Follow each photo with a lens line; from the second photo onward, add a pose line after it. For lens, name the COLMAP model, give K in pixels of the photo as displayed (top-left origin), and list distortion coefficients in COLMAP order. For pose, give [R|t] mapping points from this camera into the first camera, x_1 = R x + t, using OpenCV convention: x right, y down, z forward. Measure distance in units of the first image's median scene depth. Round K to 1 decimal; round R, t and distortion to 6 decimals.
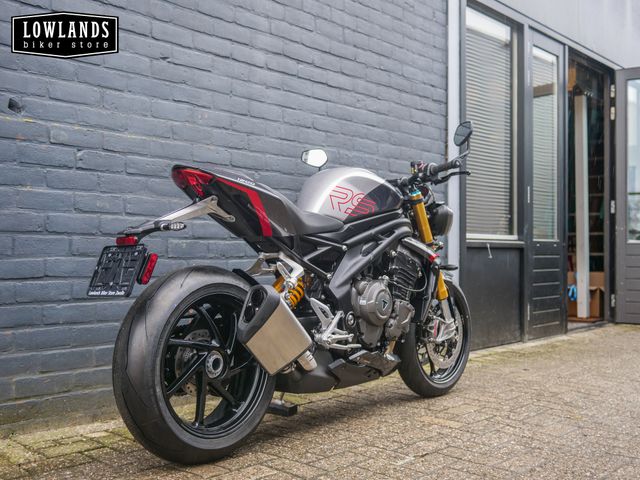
lens RADIAL K [[734.4, 0, 324.9], [0, 734.4, 241.5], [0, 0, 1]] dist [-0.010515, 0.000000]
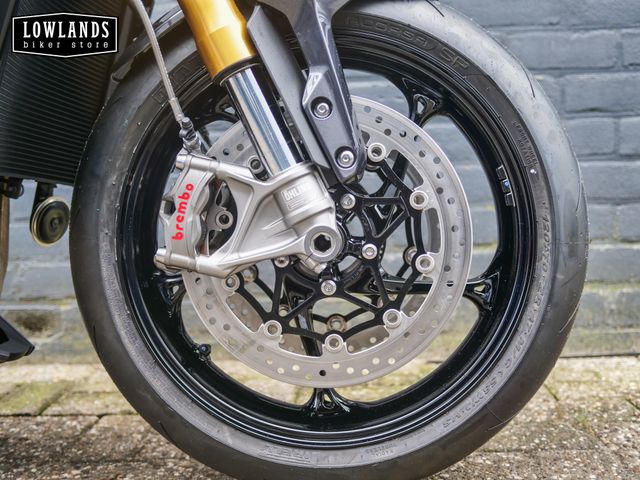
lens RADIAL K [[734.4, 0, 320.5], [0, 734.4, 241.2], [0, 0, 1]] dist [-0.010515, 0.000000]
pose [[0.627579, 0.023531, -0.778198, 0.357212], [0.048428, 0.996428, 0.069185, 0.115958], [0.777046, -0.081106, 0.624197, 0.896247]]
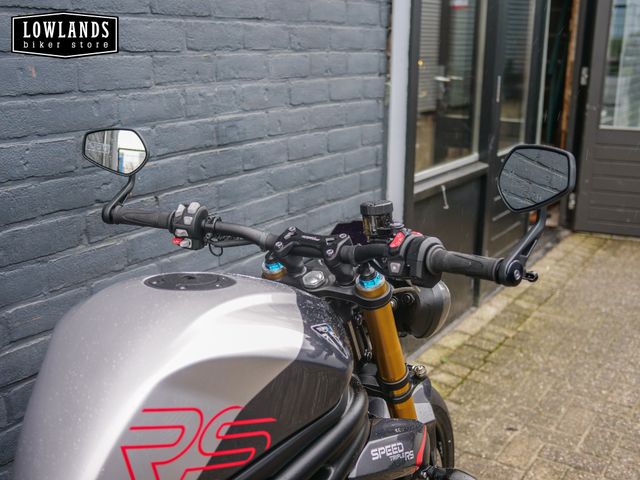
lens RADIAL K [[734.4, 0, 316.1], [0, 734.4, 240.2], [0, 0, 1]] dist [-0.010515, 0.000000]
pose [[0.989322, -0.036458, 0.141115, 0.038689], [-0.003851, 0.961331, 0.275367, -0.189509], [-0.145697, -0.272970, 0.950926, 0.625401]]
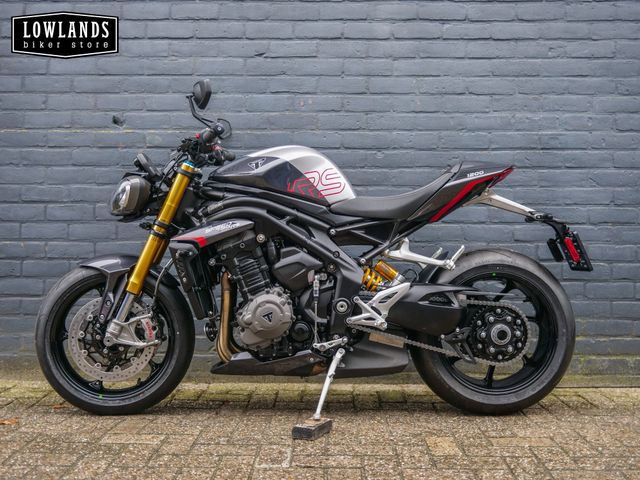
lens RADIAL K [[734.4, 0, 318.2], [0, 734.4, 243.0], [0, 0, 1]] dist [-0.010515, 0.000000]
pose [[0.650553, -0.001394, -0.759460, 0.602640], [0.011442, 0.999903, 0.007966, 0.015703], [0.759375, -0.013872, 0.650505, 0.339793]]
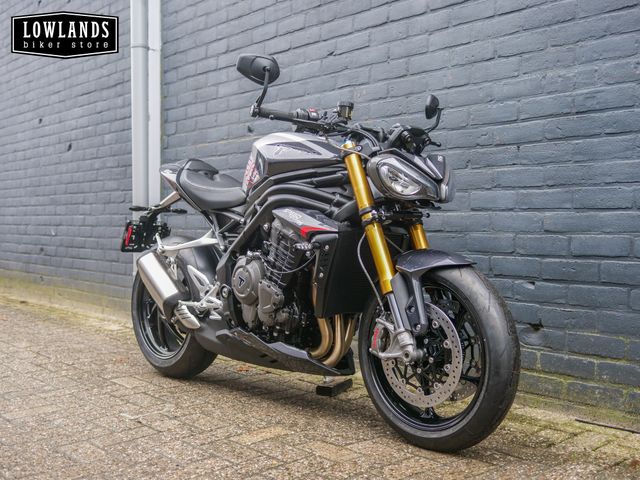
lens RADIAL K [[734.4, 0, 318.2], [0, 734.4, 242.9], [0, 0, 1]] dist [-0.010515, 0.000000]
pose [[-0.125286, 0.022260, -0.991871, 0.846363], [0.014378, 0.999684, 0.020620, 0.016098], [0.992016, -0.011678, -0.125566, 1.041337]]
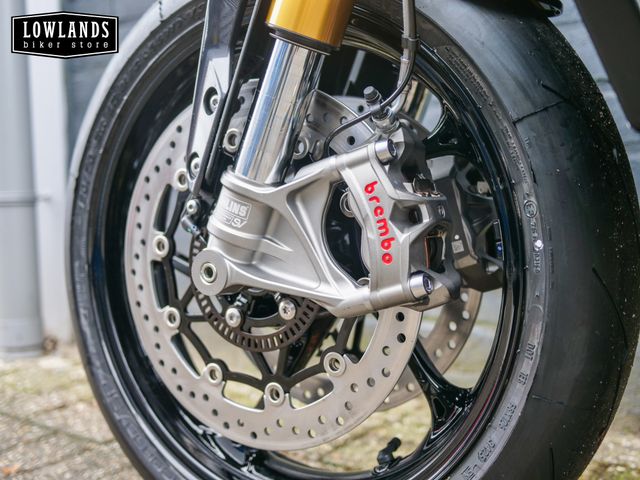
lens RADIAL K [[734.4, 0, 323.0], [0, 734.4, 239.8], [0, 0, 1]] dist [-0.010515, 0.000000]
pose [[0.068886, 0.039688, -0.996835, 0.016870], [0.044104, 0.998110, 0.042786, 0.113079], [0.996649, -0.046911, 0.067005, 0.703961]]
